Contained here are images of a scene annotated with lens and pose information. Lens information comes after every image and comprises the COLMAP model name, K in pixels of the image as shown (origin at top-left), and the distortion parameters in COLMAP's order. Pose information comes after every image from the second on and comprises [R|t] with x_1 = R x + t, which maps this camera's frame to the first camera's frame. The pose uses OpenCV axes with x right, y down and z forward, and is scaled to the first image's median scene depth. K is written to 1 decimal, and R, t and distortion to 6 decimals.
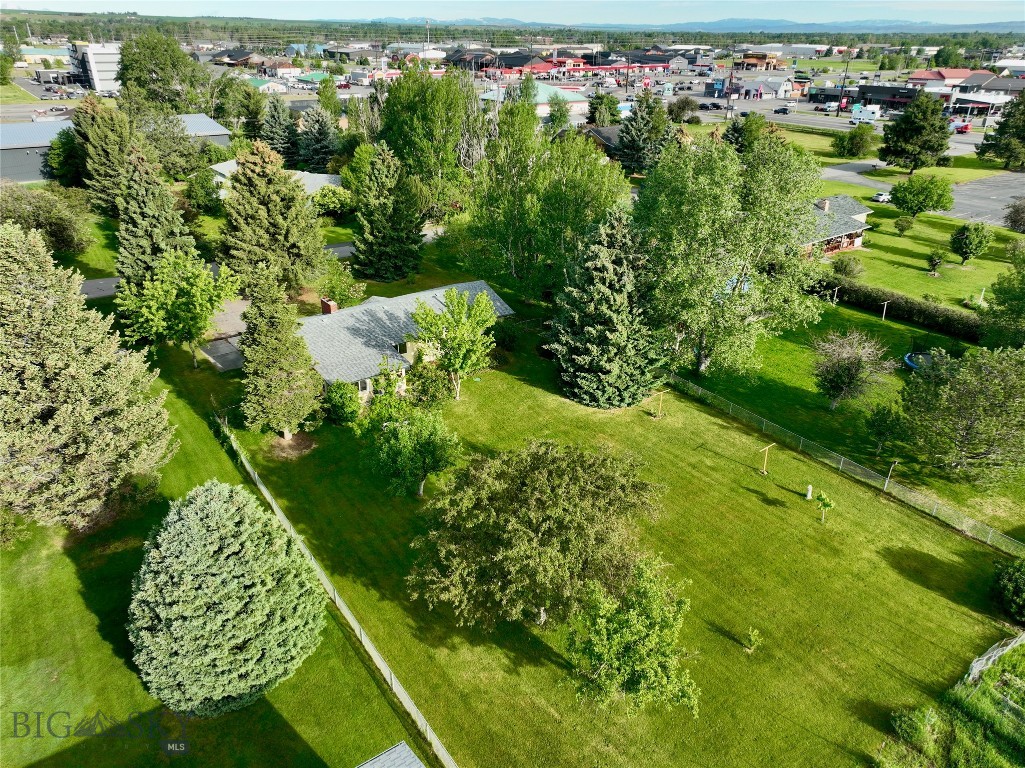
lens RADIAL K [[720.3, 0, 517.7], [0, 720.3, 381.2], [0, 0, 1]] dist [0.001337, 0.014985]
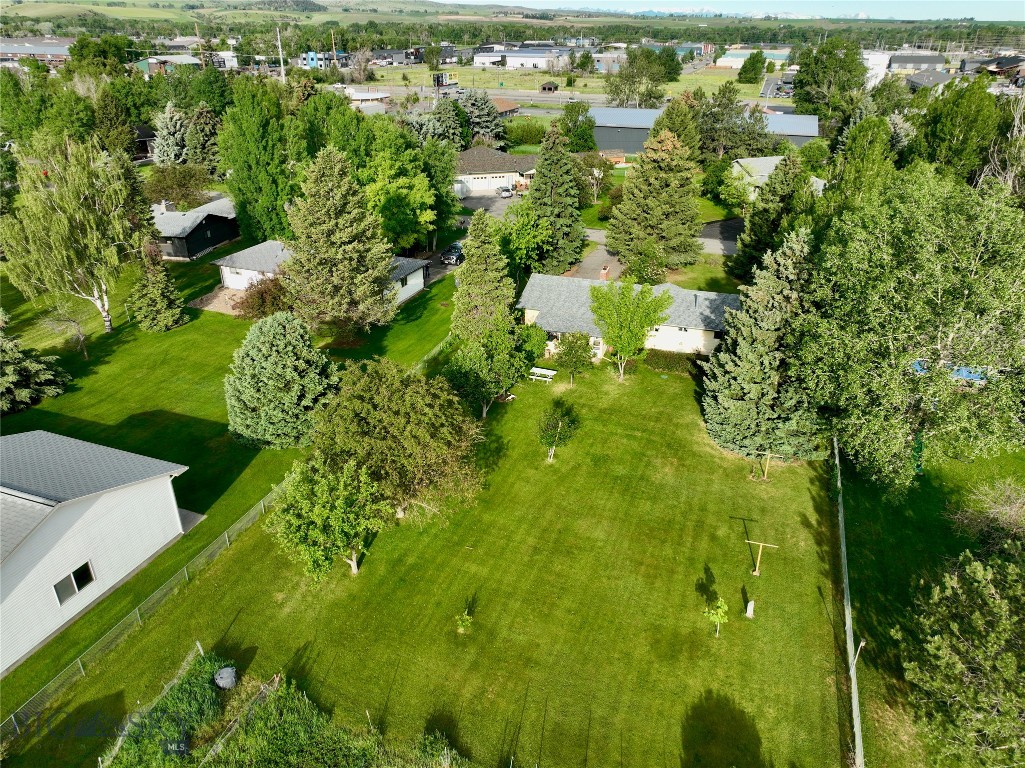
lens RADIAL K [[720.3, 0, 517.7], [0, 720.3, 381.2], [0, 0, 1]] dist [0.001337, 0.014985]
pose [[0.575294, 0.357772, -0.735551, 0.612310], [-0.363621, 0.917385, 0.161818, -0.091512], [0.732677, 0.174369, 0.657860, 0.196336]]
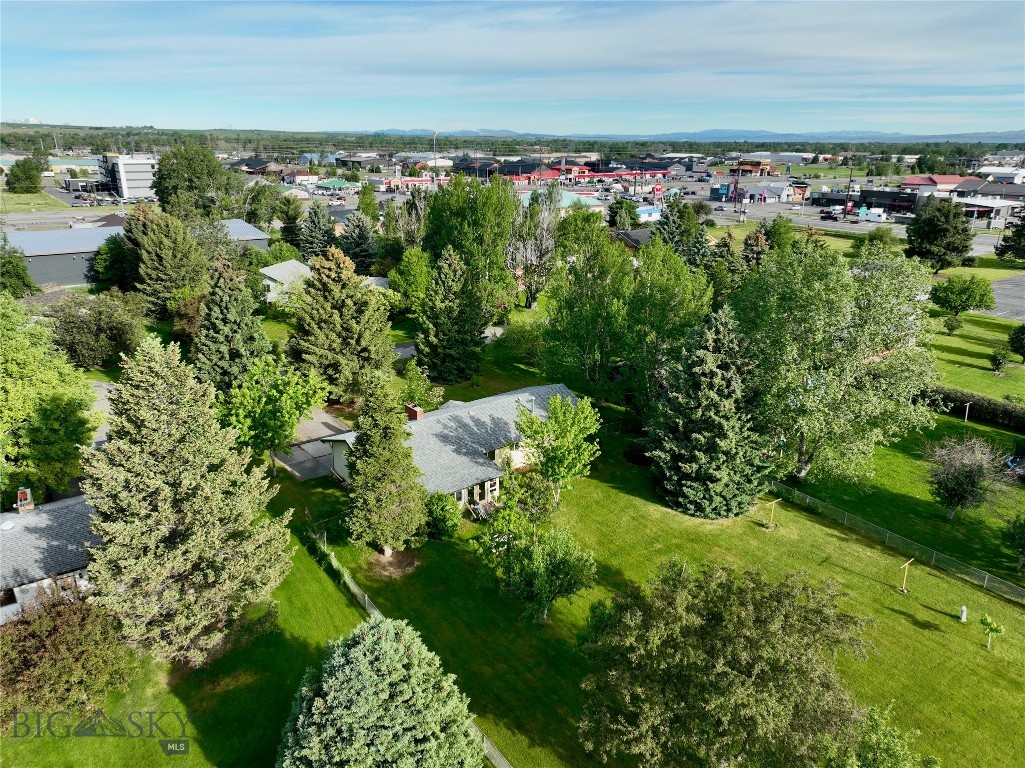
lens RADIAL K [[720.3, 0, 517.7], [0, 720.3, 381.2], [0, 0, 1]] dist [0.001337, 0.014985]
pose [[0.999972, -0.004816, 0.005787, -0.139710], [0.005527, 0.991508, -0.129932, -0.020283], [-0.005112, 0.129960, 0.991506, 0.034221]]
